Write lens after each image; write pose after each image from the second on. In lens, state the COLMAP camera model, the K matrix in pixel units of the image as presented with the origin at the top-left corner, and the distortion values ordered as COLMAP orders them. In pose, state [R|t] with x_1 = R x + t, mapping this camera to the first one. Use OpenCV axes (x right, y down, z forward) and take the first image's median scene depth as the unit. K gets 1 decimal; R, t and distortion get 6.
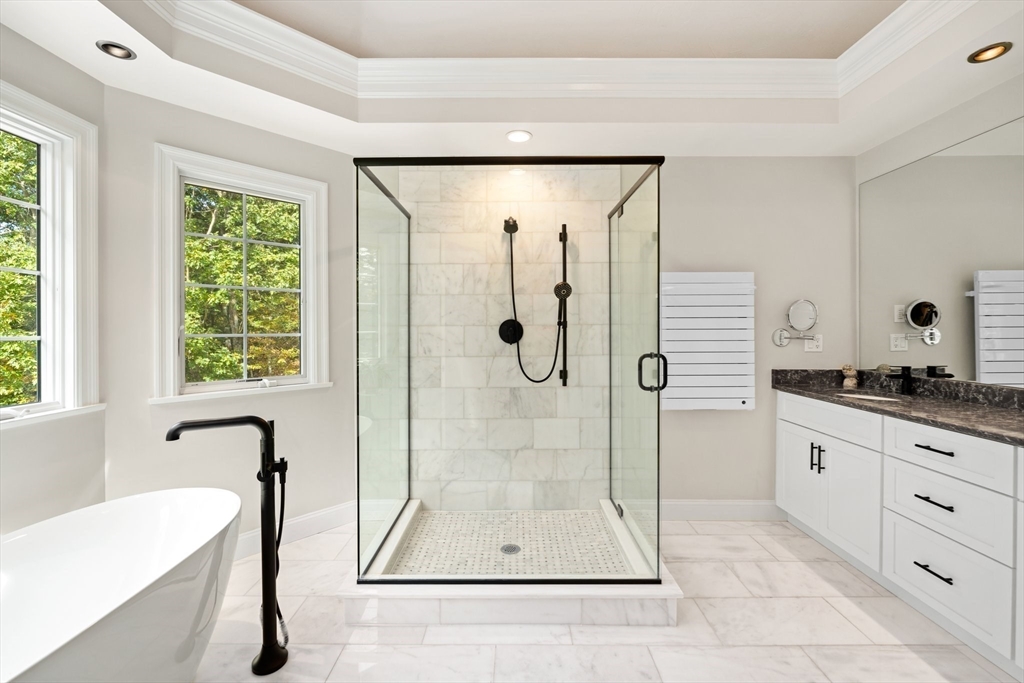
lens RADIAL K [[432.2, 0, 512.4], [0, 432.2, 331.4], [0, 0, 1]] dist [0.000483, -0.000008]
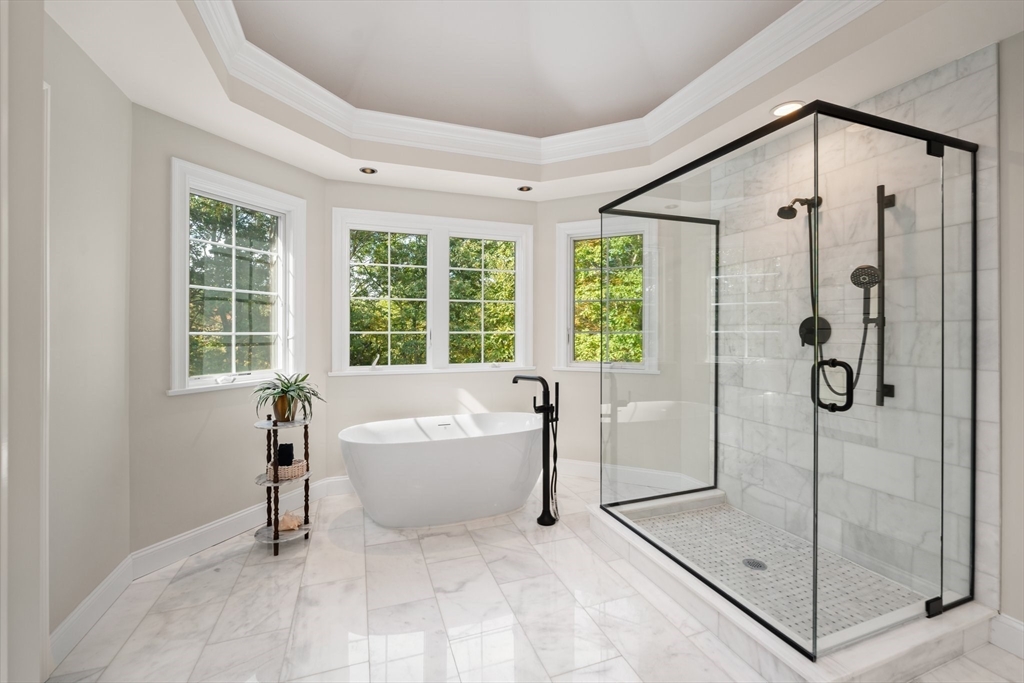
lens RADIAL K [[432.2, 0, 512.4], [0, 432.2, 331.4], [0, 0, 1]] dist [0.000483, -0.000008]
pose [[0.348677, 0.006261, -0.937222, 0.583651], [-0.006097, 0.999972, 0.004412, 0.000653], [0.937223, 0.004176, 0.348705, 0.156900]]
